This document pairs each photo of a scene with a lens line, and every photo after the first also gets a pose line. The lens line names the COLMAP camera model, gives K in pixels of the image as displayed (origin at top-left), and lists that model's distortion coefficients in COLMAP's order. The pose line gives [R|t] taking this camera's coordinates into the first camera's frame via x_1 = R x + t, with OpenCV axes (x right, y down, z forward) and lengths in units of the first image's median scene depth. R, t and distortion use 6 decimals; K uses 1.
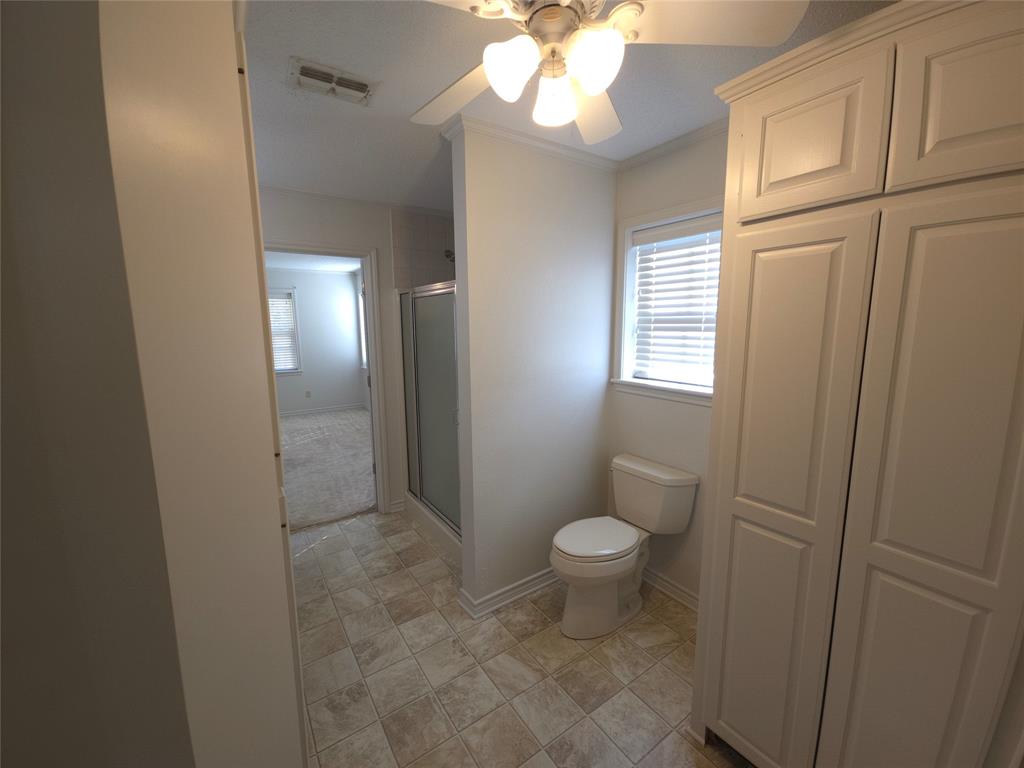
lens RADIAL K [[412.0, 0, 507.0], [0, 412.0, 383.8], [0, 0, 1]] dist [0.007449, -0.005843]
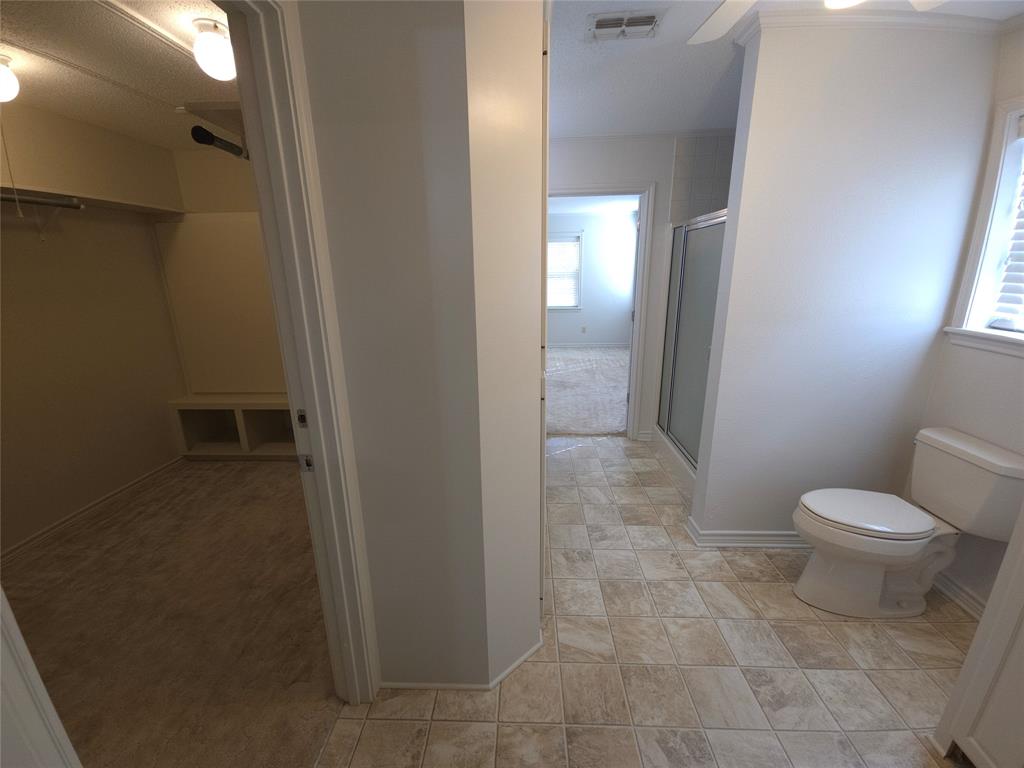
lens RADIAL K [[412.0, 0, 505.8], [0, 412.0, 385.0], [0, 0, 1]] dist [0.007449, -0.005843]
pose [[0.797883, 0.154280, -0.582735, 0.081452], [-0.073170, 0.984333, 0.160420, 0.034347], [0.598355, -0.085358, 0.796671, -0.093634]]
